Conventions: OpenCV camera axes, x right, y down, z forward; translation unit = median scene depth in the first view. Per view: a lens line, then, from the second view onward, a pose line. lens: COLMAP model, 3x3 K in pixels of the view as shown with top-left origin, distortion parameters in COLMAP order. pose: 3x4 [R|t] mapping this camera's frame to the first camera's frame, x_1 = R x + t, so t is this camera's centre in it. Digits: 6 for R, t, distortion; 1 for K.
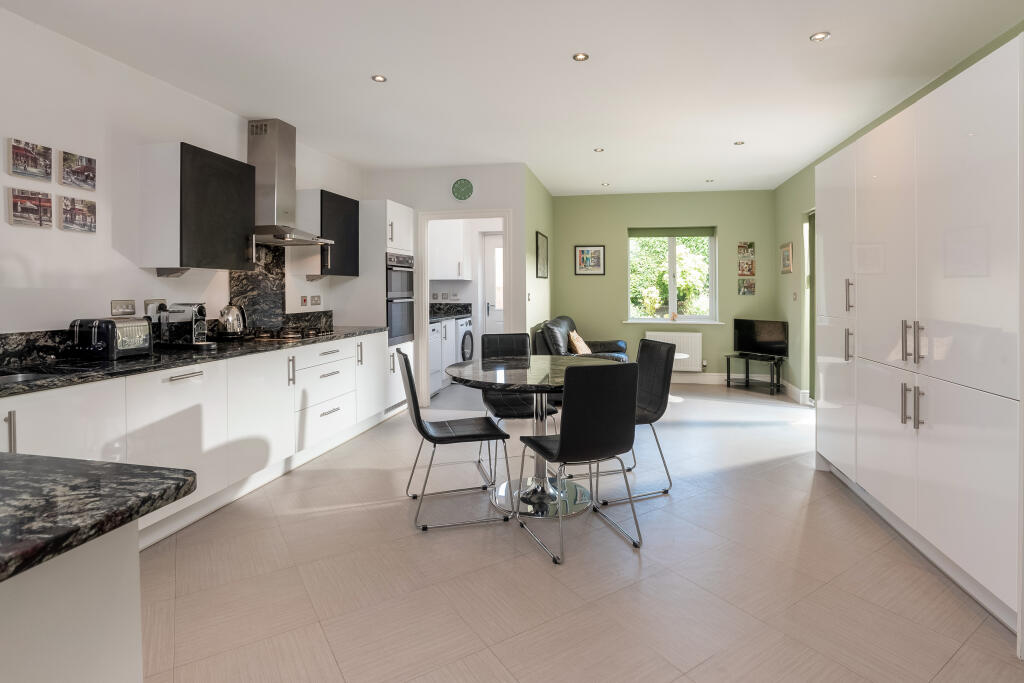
lens RADIAL K [[488.4, 0, 512.0], [0, 488.4, 341.5], [0, 0, 1]] dist [0.043630, 0.000166]
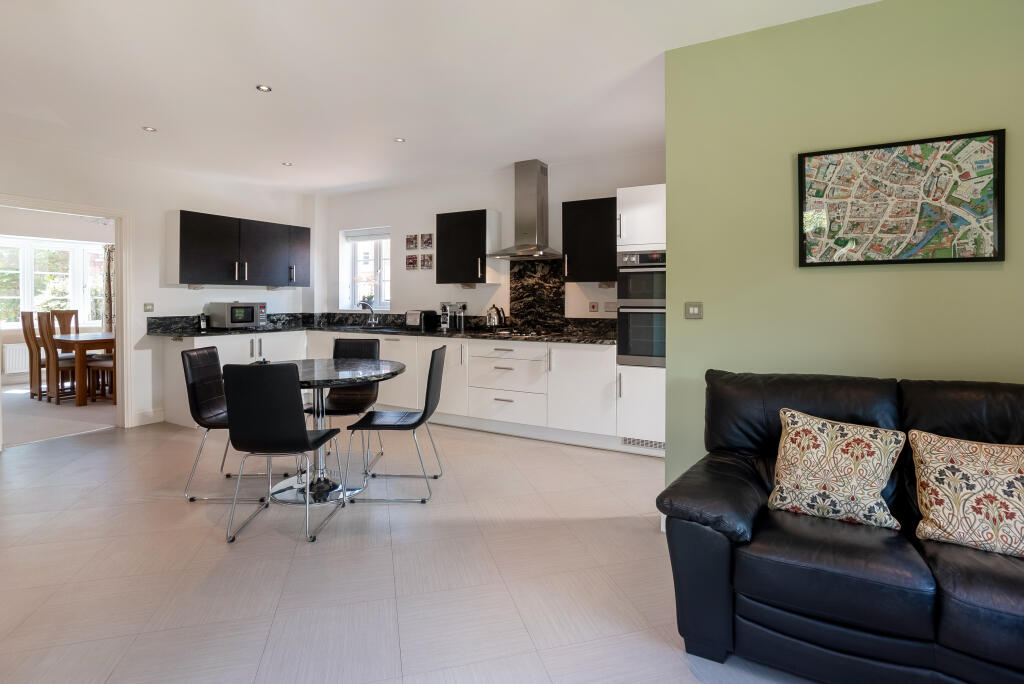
lens RADIAL K [[538.3, 0, 512.0], [0, 538.3, 342.0], [0, 0, 1]] dist [-0.002030, -0.000281]
pose [[-0.273518, 0.090101, -0.957637, 0.635238], [-0.098604, 0.987731, 0.121096, -0.114657], [0.956799, 0.127549, -0.261278, 1.004724]]
